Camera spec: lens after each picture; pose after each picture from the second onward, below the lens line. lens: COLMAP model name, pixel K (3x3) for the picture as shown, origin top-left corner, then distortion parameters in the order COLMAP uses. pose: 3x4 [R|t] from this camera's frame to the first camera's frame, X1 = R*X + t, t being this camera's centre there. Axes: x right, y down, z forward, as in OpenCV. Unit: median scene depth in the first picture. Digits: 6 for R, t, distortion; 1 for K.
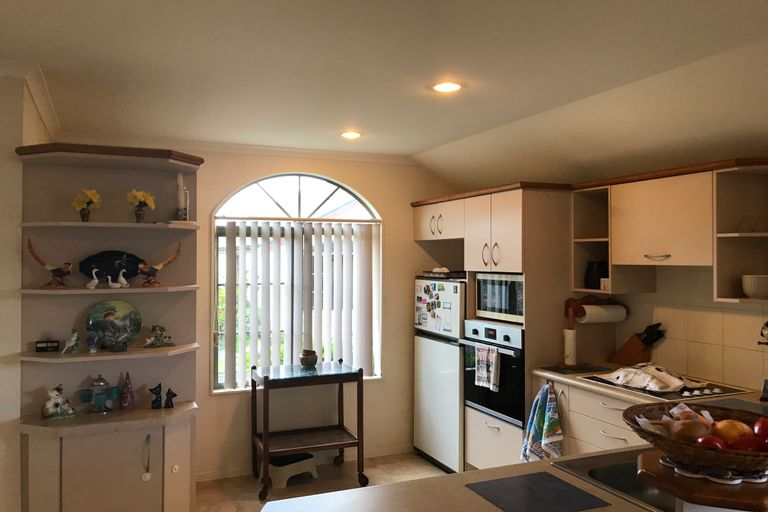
lens RADIAL K [[634.1, 0, 392.2], [0, 634.1, 242.4], [0, 0, 1]] dist [0.041207, -0.064565]
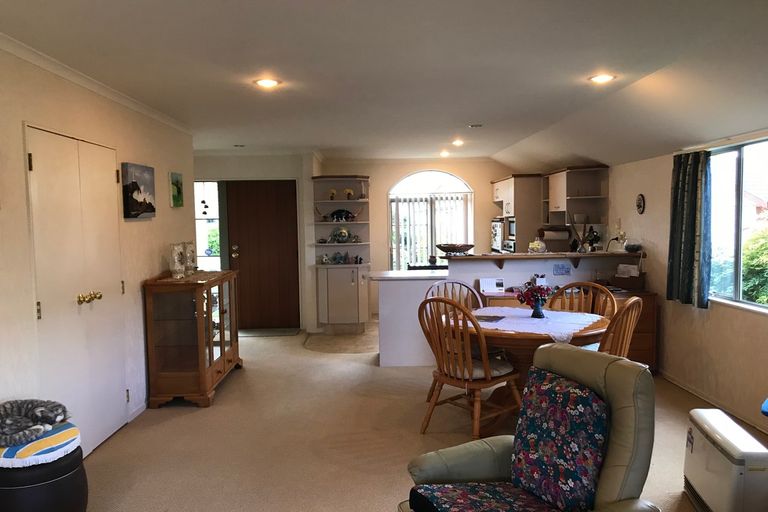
lens RADIAL K [[634.1, 0, 384.6], [0, 634.1, 257.7], [0, 0, 1]] dist [0.041207, -0.064565]
pose [[0.922778, 0.007997, -0.385248, 0.856454], [0.025978, 0.996219, 0.082906, -0.003925], [0.384455, -0.086512, 0.919081, -1.596026]]
